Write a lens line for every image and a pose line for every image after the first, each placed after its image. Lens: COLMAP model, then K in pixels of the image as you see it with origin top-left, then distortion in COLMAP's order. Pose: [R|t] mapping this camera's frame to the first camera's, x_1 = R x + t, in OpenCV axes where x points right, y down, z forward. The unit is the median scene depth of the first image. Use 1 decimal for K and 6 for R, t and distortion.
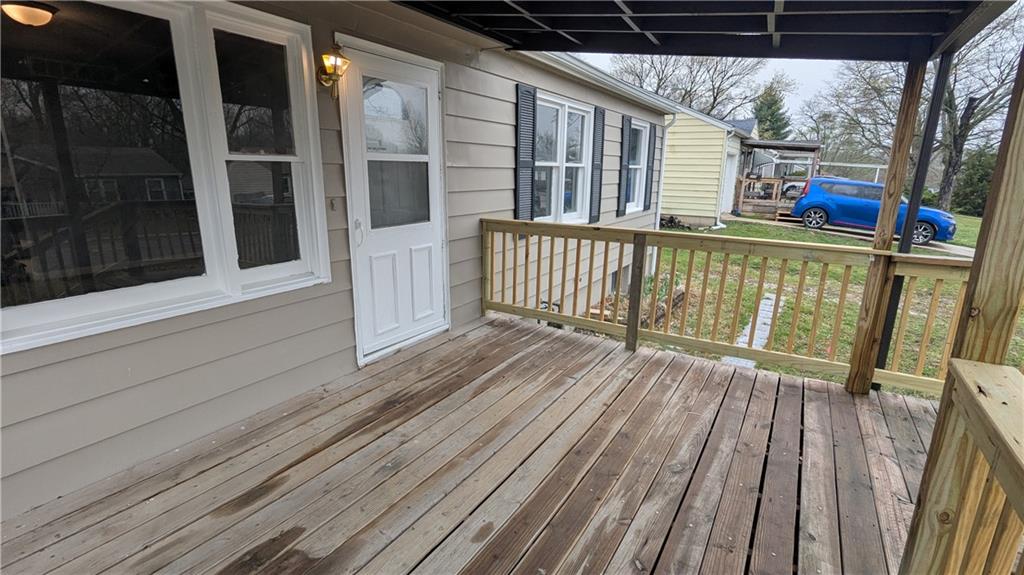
lens RADIAL K [[481.8, 0, 514.3], [0, 481.8, 289.2], [0, 0, 1]] dist [0.001093, -0.000169]
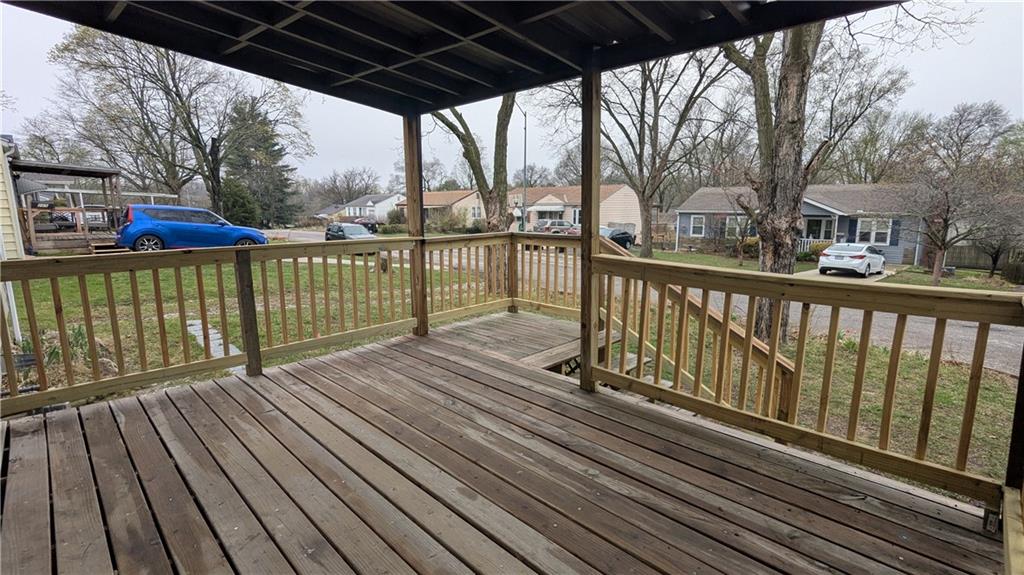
lens RADIAL K [[481.8, 0, 514.8], [0, 481.8, 288.9], [0, 0, 1]] dist [0.001093, -0.000169]
pose [[0.248028, -0.189035, 0.950131, -0.383320], [0.245370, 0.961054, 0.127156, -0.024291], [-0.937164, 0.201596, 0.284752, 0.184189]]
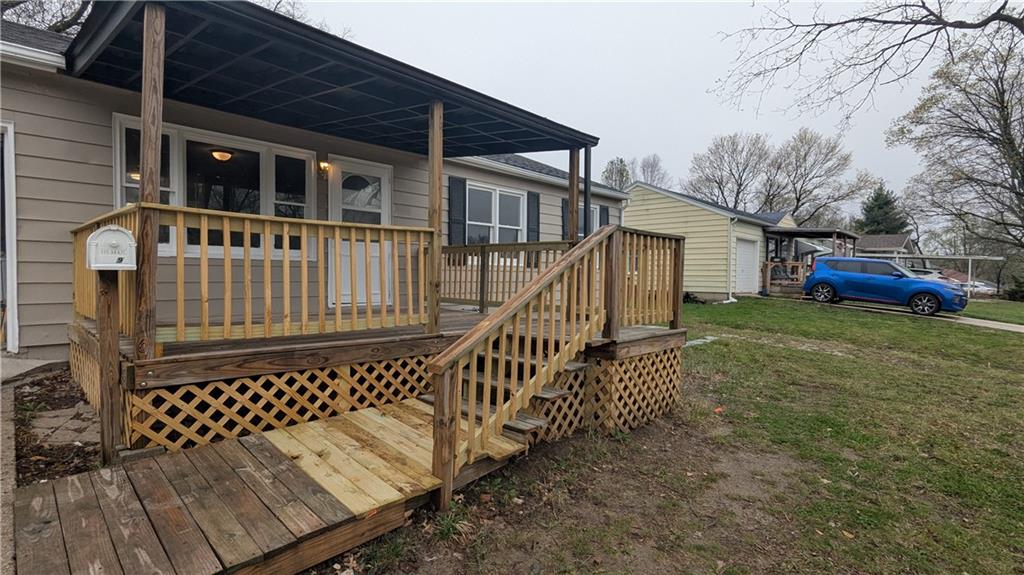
lens RADIAL K [[481.8, 0, 514.1], [0, 481.8, 285.6], [0, 0, 1]] dist [0.001093, -0.000169]
pose [[0.974232, -0.000012, -0.225549, 0.602498], [-0.050938, 0.974153, -0.220073, 0.325718], [0.219721, 0.225891, 0.949050, -0.511981]]
